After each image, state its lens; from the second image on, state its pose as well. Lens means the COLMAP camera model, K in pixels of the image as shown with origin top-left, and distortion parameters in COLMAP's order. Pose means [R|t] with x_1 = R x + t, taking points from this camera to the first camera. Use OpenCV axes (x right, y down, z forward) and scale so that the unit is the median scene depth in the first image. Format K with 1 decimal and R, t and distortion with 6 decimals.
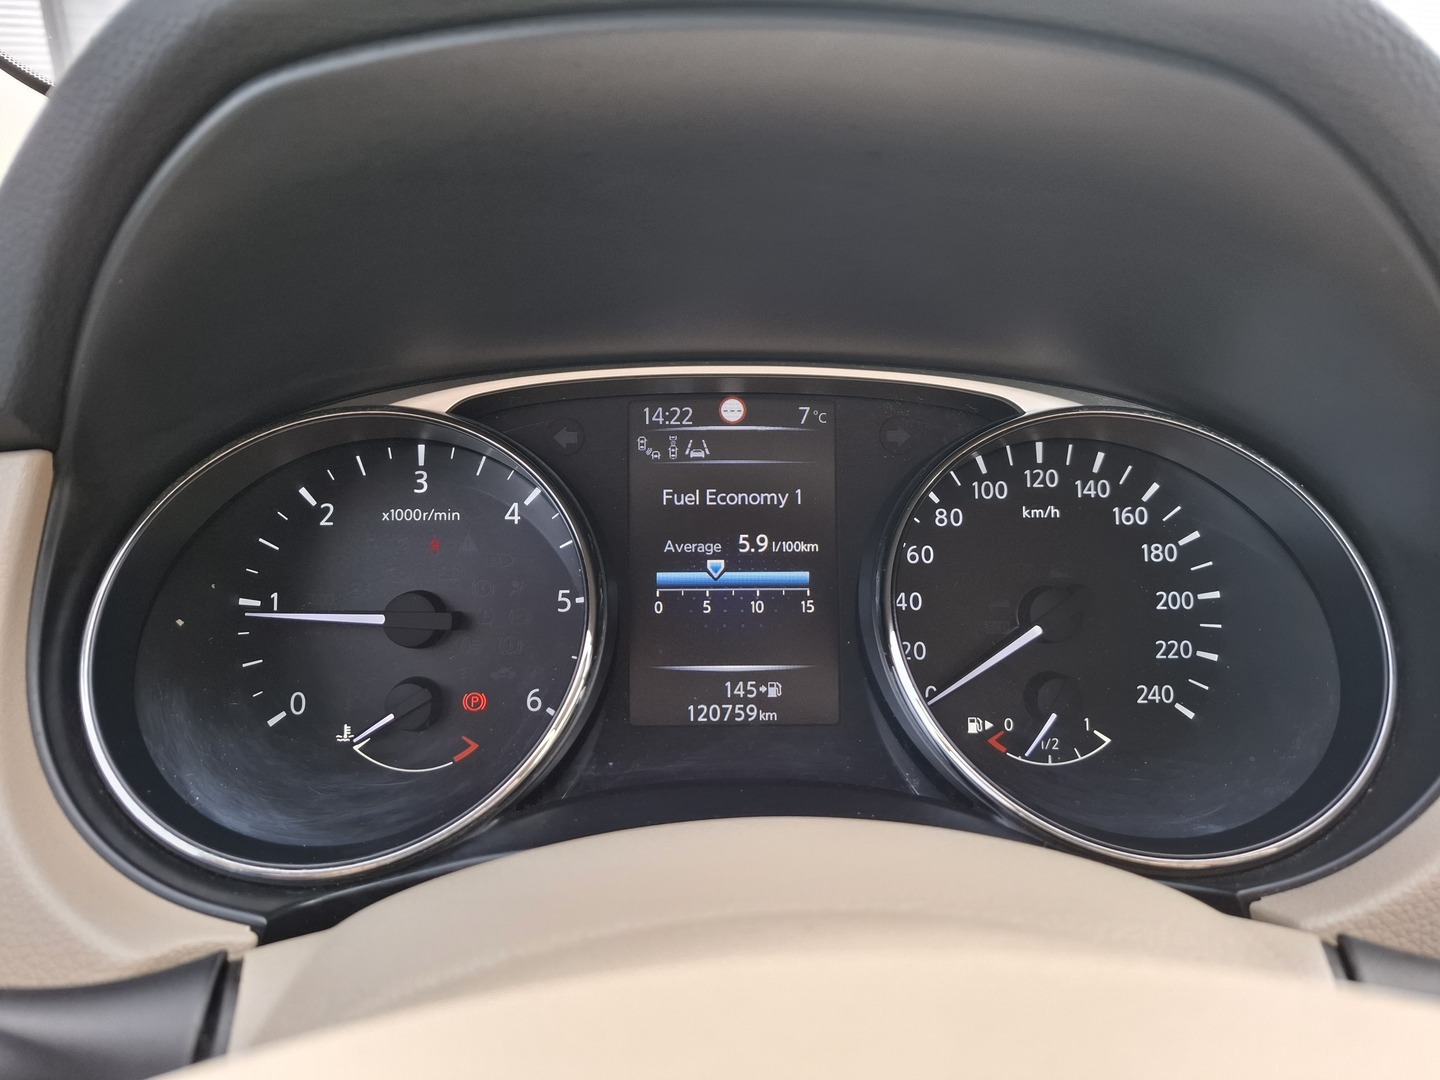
lens RADIAL K [[955.9, 0, 719.4], [0, 955.9, 544.4], [0, 0, 1]] dist [0.044776, -0.005168]
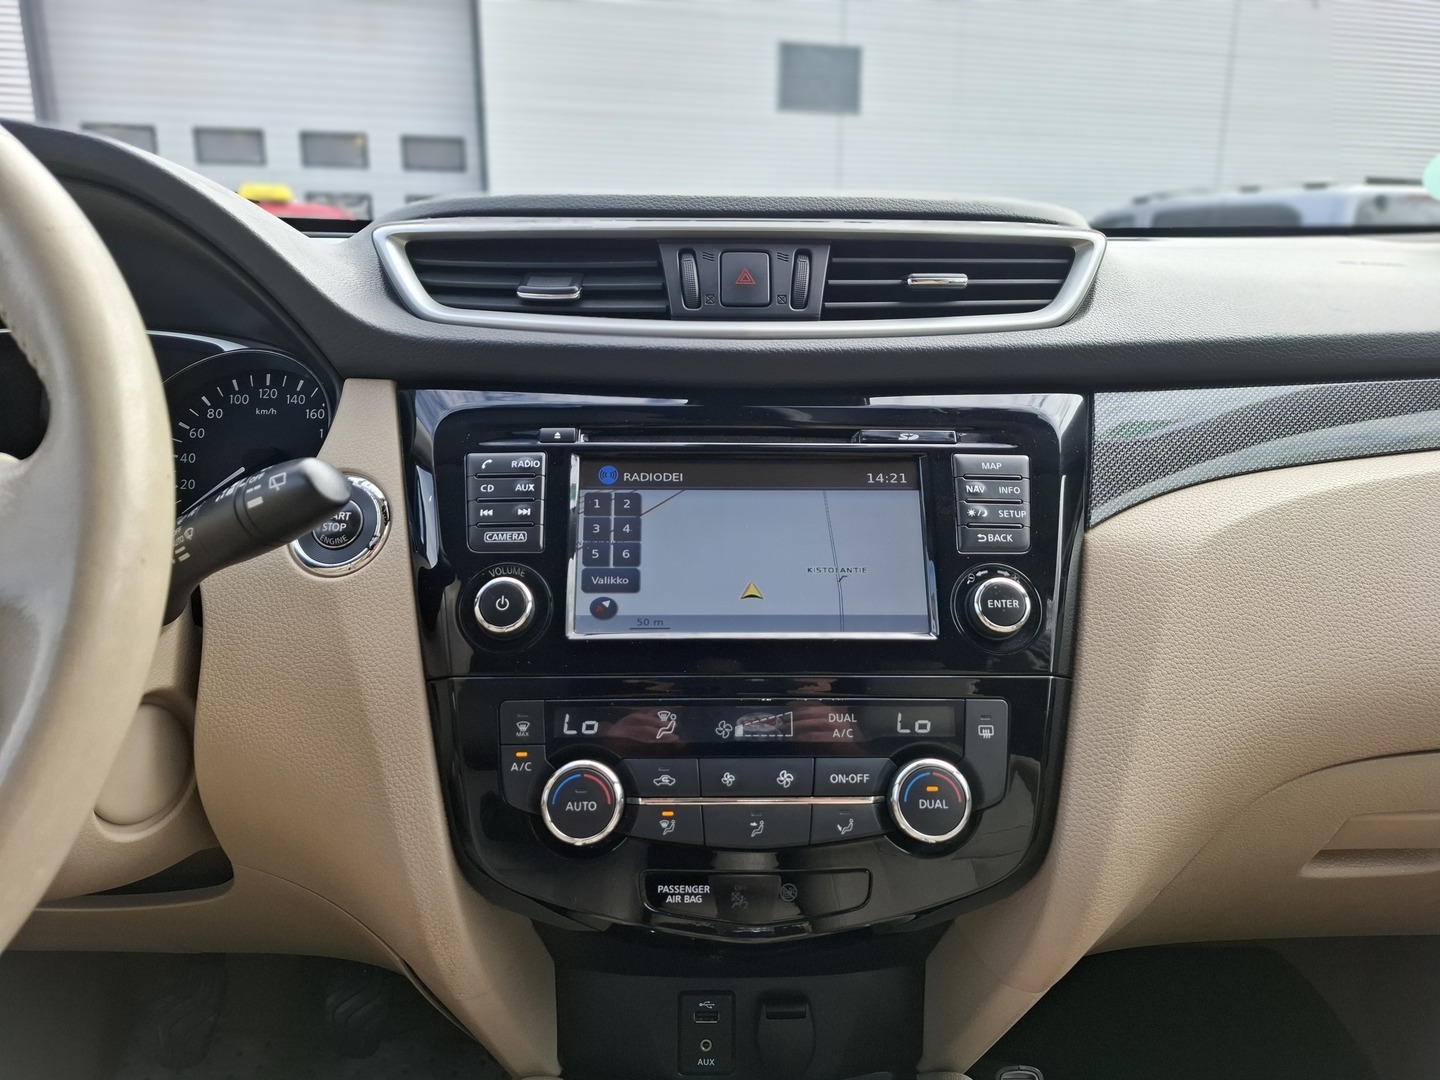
lens RADIAL K [[955.9, 0, 725.9], [0, 955.9, 540.3], [0, 0, 1]] dist [0.044776, -0.005168]
pose [[0.999650, 0.002941, 0.026304, 1.172432], [-0.000905, 0.997025, -0.077072, 0.357657], [-0.026452, 0.077021, 0.996678, -0.863024]]
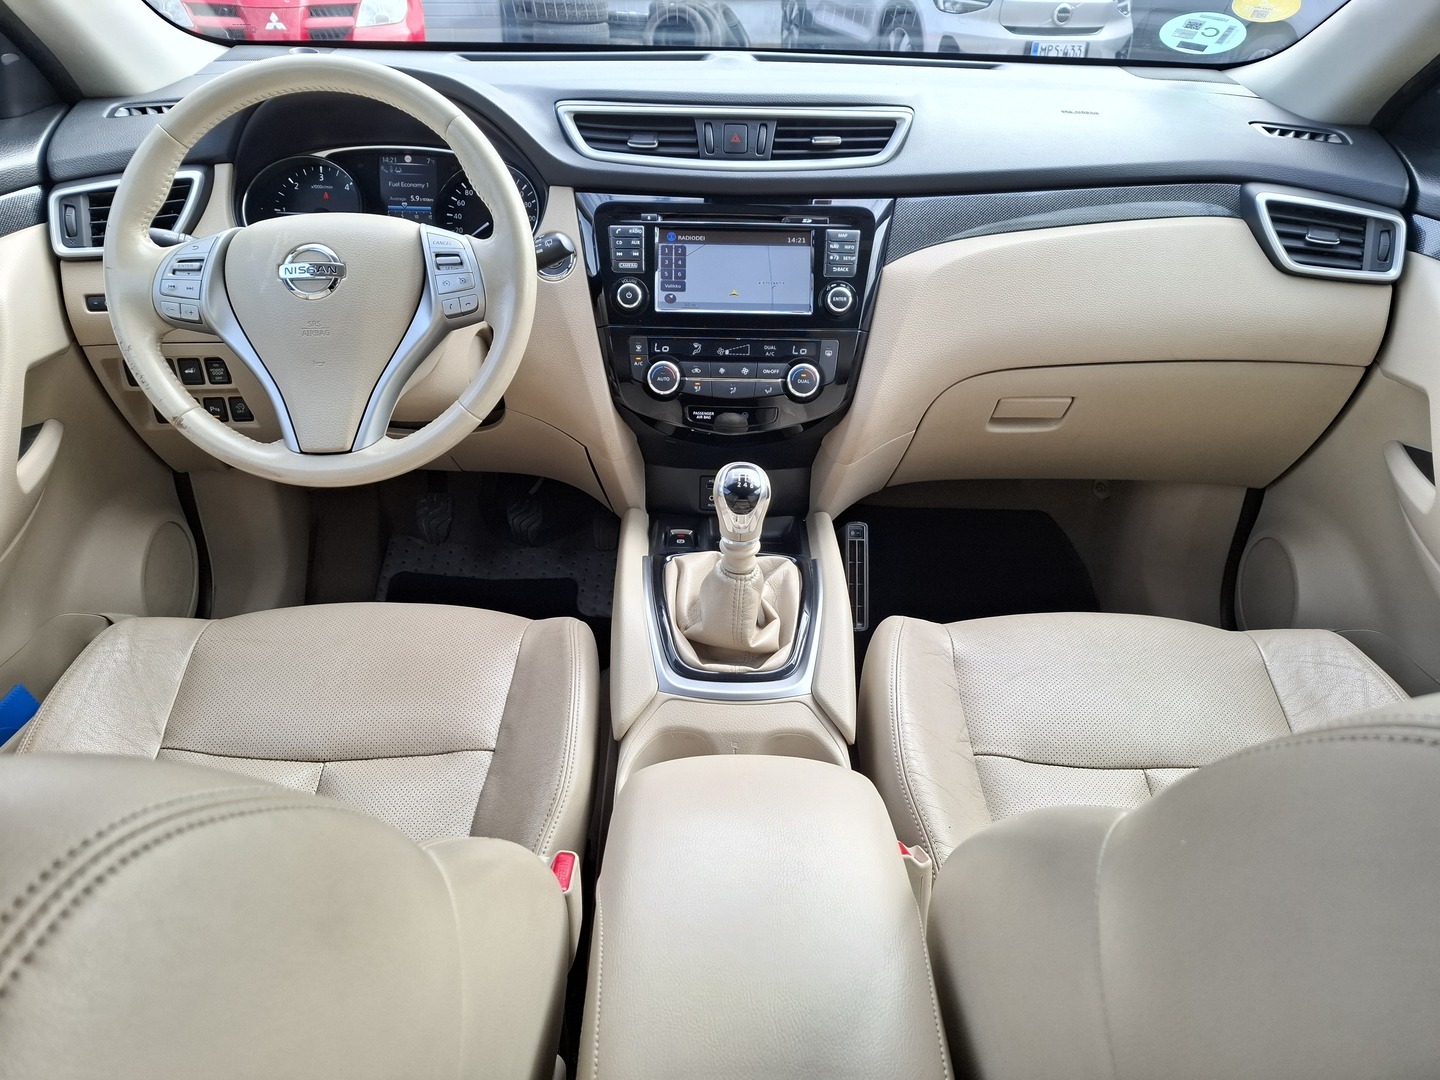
lens RADIAL K [[955.9, 0, 716.9], [0, 955.9, 546.7], [0, 0, 1]] dist [0.044776, -0.005168]
pose [[0.999806, 0.019640, 0.001560, 1.201891], [-0.019468, 0.972671, 0.231371, 0.414801], [0.003027, -0.231356, 0.972864, -2.874261]]
